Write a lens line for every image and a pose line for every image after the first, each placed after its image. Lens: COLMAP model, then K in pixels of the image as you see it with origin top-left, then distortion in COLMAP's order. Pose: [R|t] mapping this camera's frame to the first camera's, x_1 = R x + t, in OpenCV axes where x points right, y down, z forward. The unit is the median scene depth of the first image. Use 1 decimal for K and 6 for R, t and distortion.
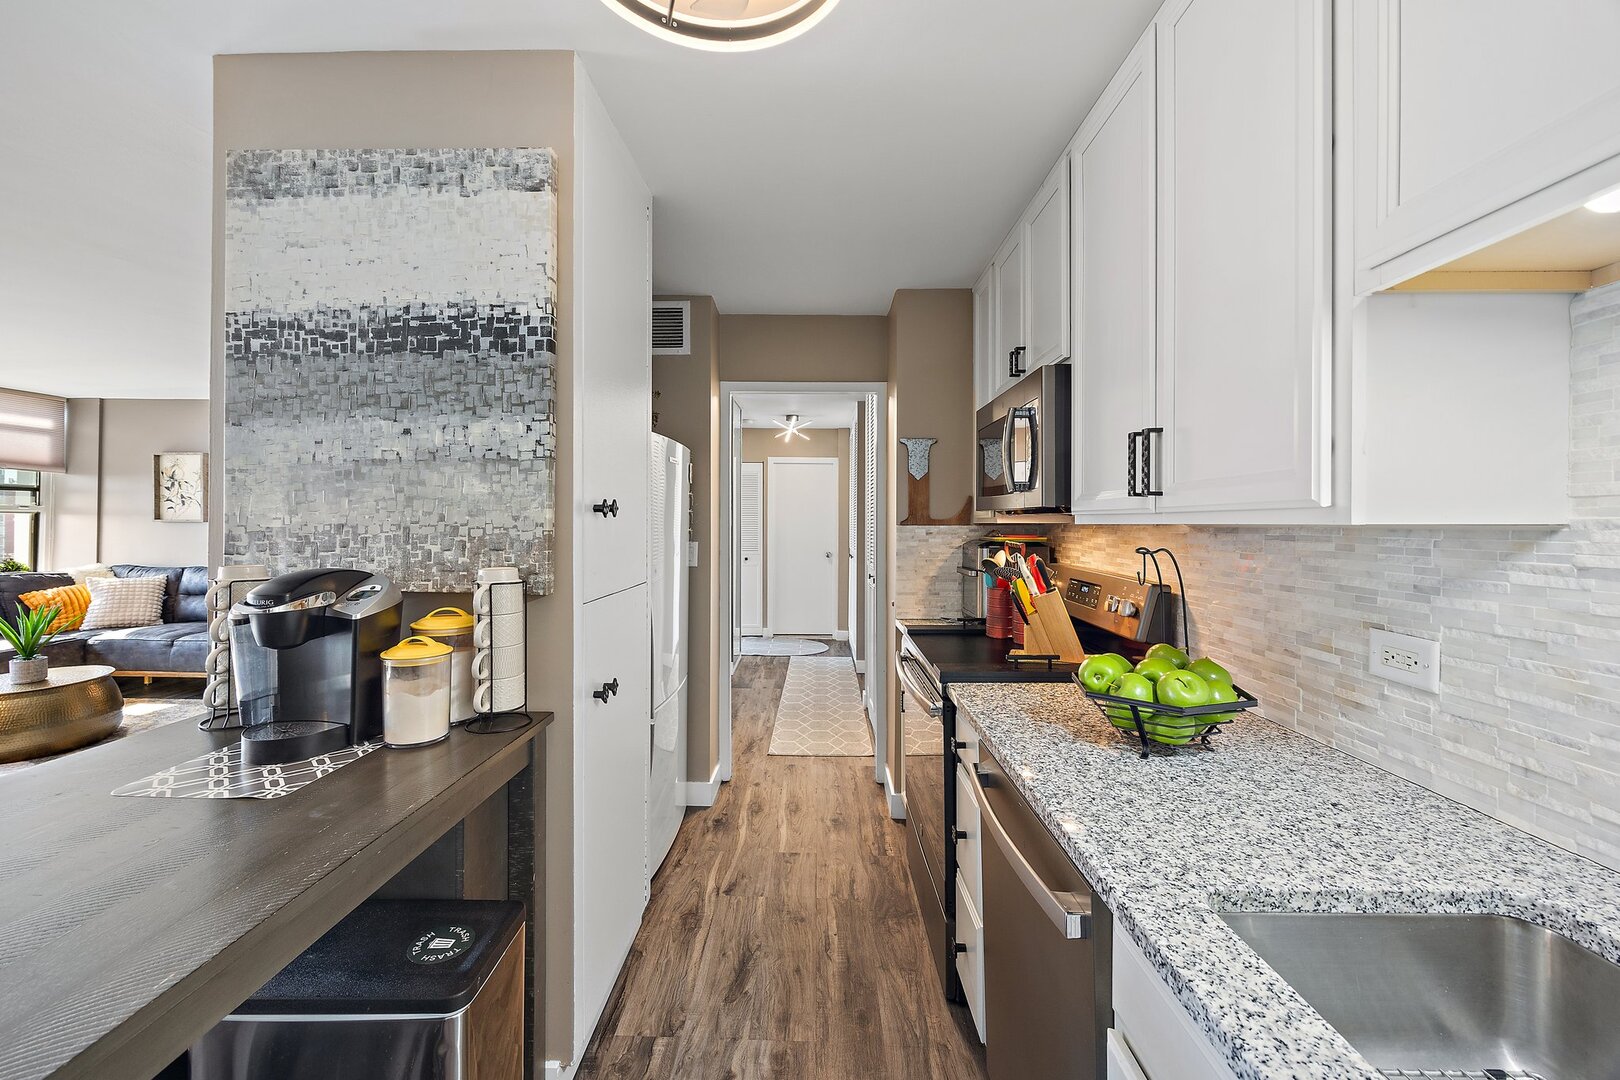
lens RADIAL K [[632.8, 0, 805.4], [0, 632.8, 522.0], [0, 0, 1]] dist [-0.001608, -0.000212]
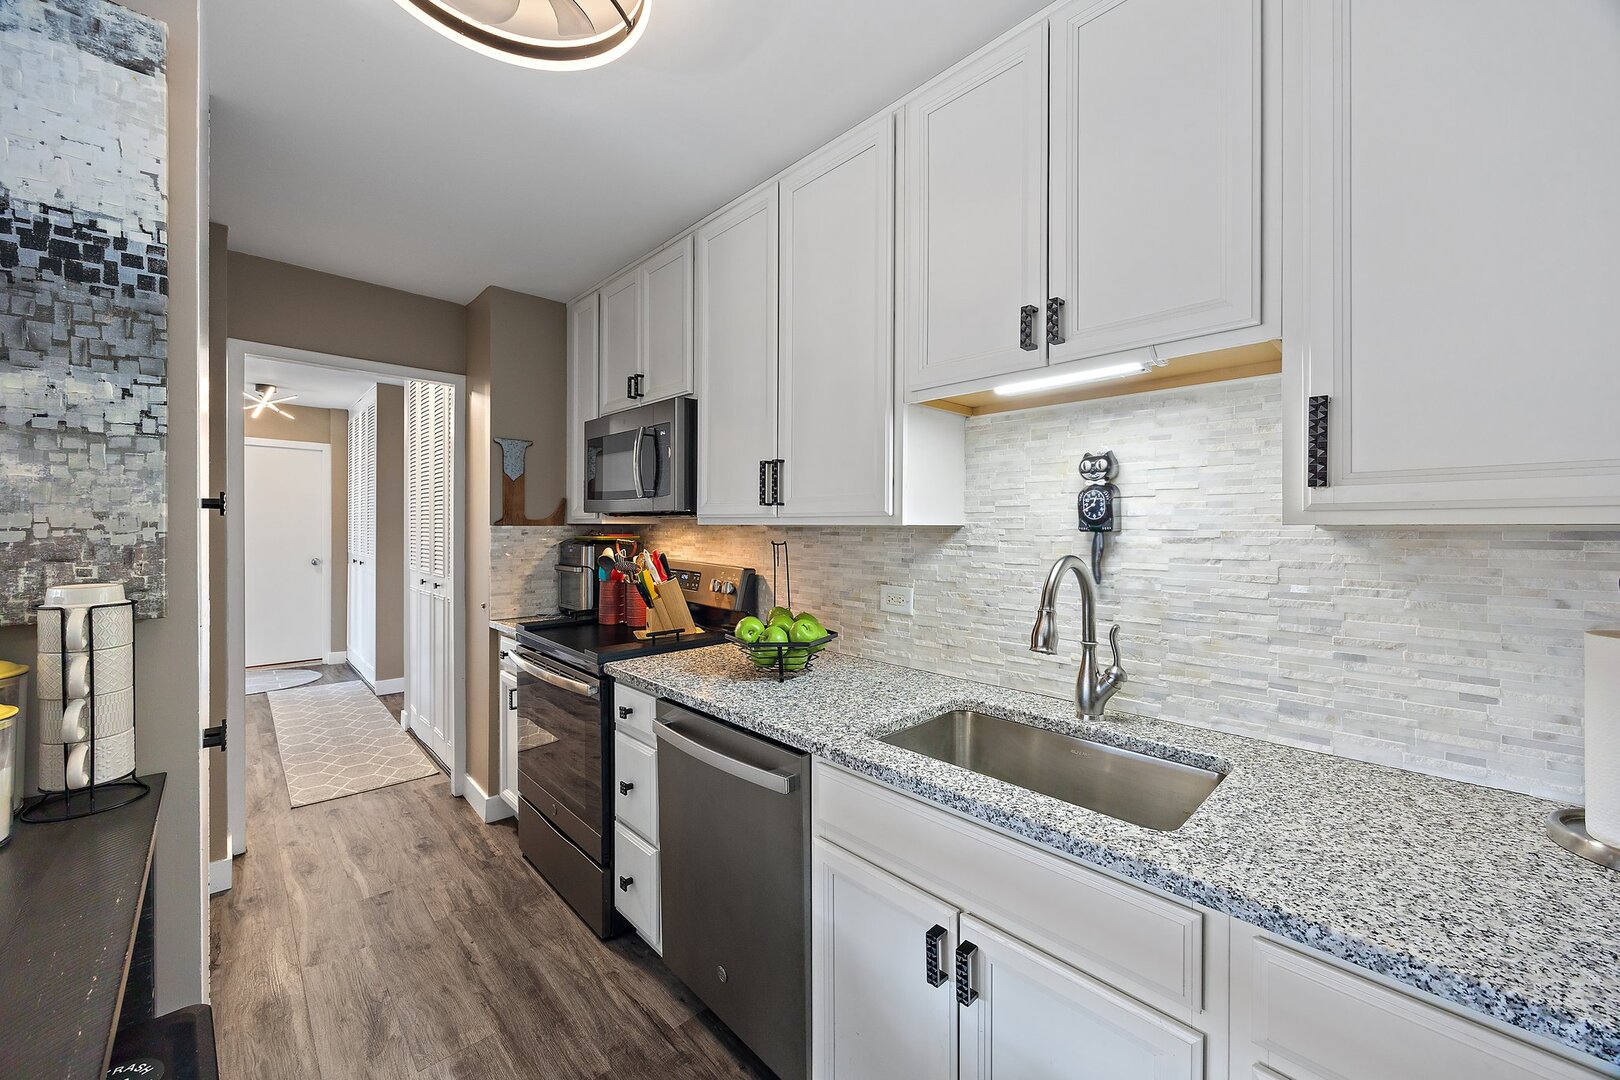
lens RADIAL K [[620.3, 0, 808.1], [0, 620.3, 528.6], [0, 0, 1]] dist [-0.001917, -0.000477]
pose [[0.709177, -0.002802, 0.705025, -0.379309], [-0.004446, 0.999954, 0.008447, -0.000517], [-0.705016, -0.009125, 0.709133, -0.064423]]
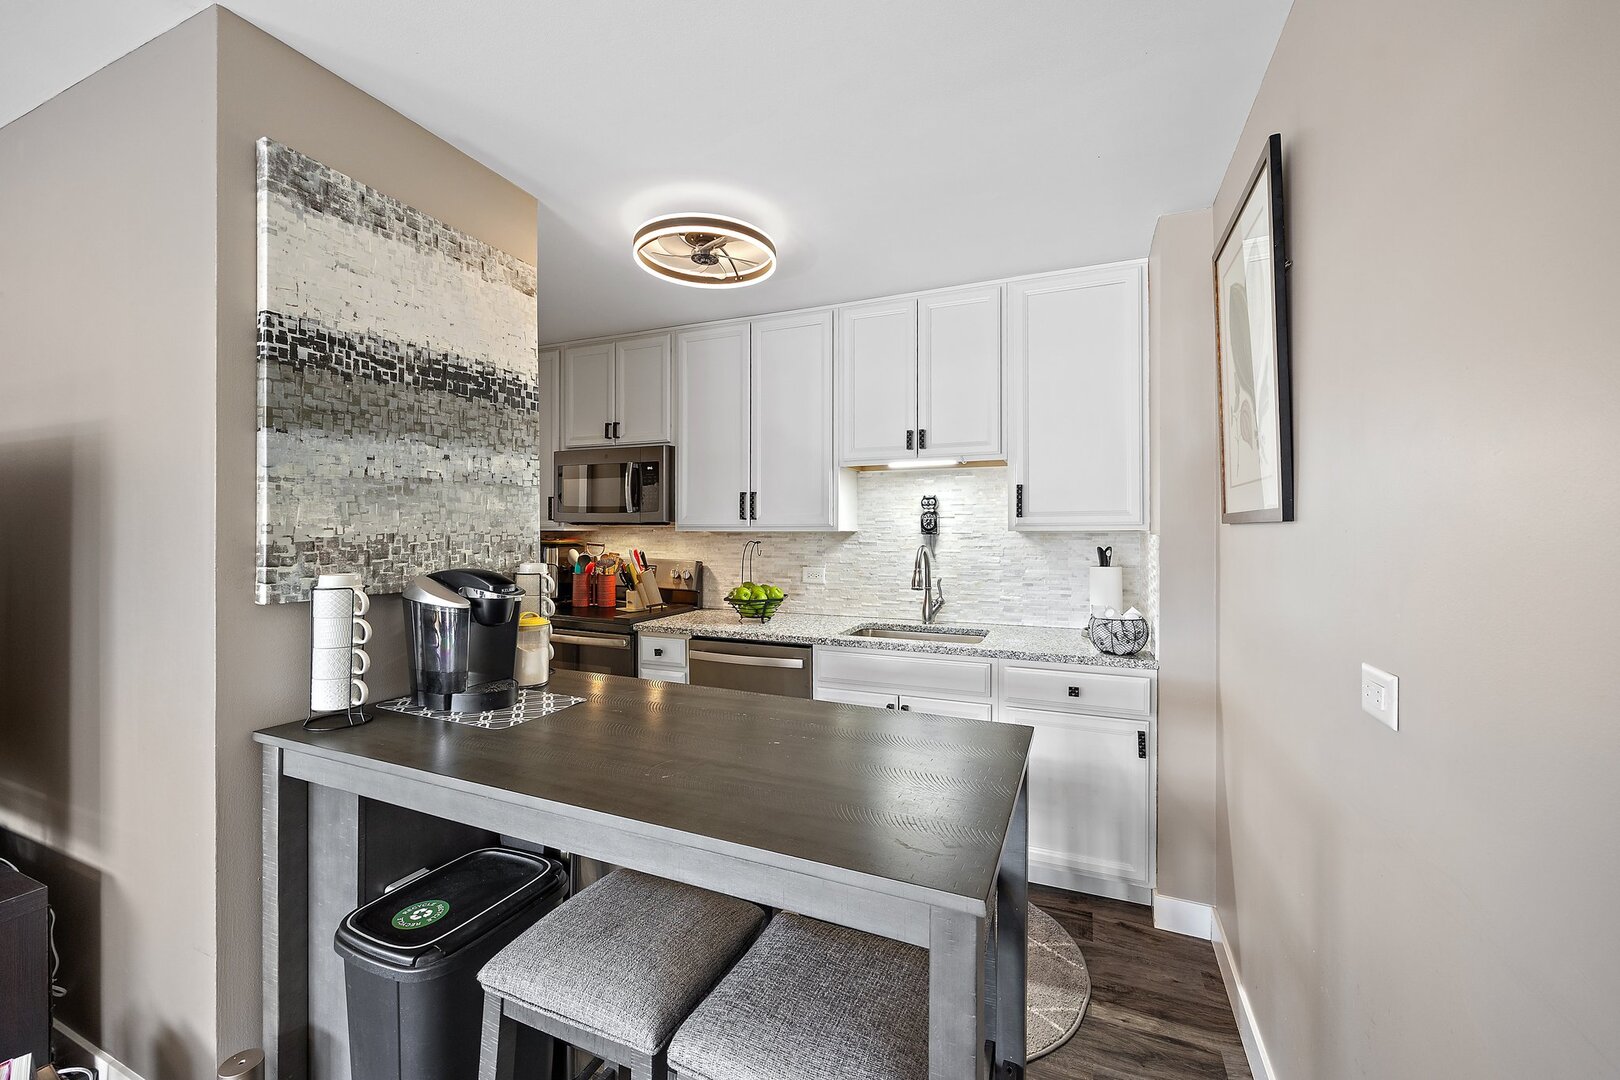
lens RADIAL K [[648.3, 0, 812.8], [0, 648.3, 529.4], [0, 0, 1]] dist [-0.000610, -0.000002]
pose [[0.367444, -0.000648, 0.930045, -1.529731], [-0.002874, 0.999994, 0.001832, -0.008444], [-0.930041, -0.003346, 0.367440, -0.115206]]
